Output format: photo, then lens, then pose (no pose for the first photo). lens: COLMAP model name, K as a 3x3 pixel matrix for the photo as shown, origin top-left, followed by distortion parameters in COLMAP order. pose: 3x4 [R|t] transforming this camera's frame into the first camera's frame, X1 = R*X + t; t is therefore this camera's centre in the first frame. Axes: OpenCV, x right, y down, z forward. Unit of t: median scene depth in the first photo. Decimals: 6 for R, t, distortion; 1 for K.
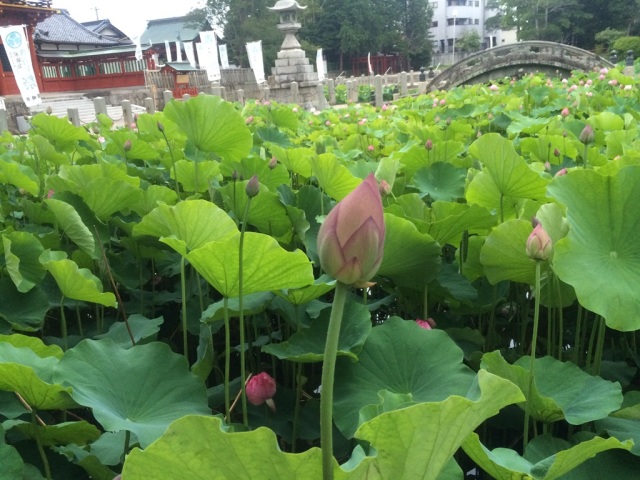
lens RADIAL K [[521.6, 0, 320.0], [0, 521.6, 240.0], [0, 0, 1]] dist [0.011093, 0.000885]
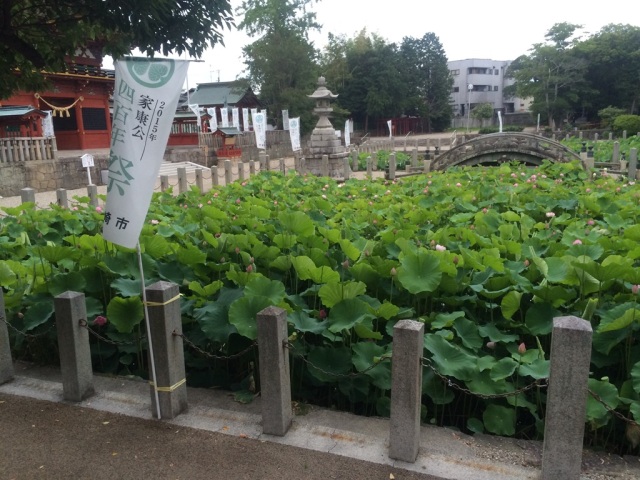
lens RADIAL K [[521.6, 0, 320.0], [0, 521.6, 240.0], [0, 0, 1]] dist [0.011093, 0.000885]
pose [[0.997982, 0.048906, -0.040501, -0.000597], [-0.052297, 0.994799, -0.087404, 0.004652], [0.036016, 0.089346, 0.995349, -0.100005]]
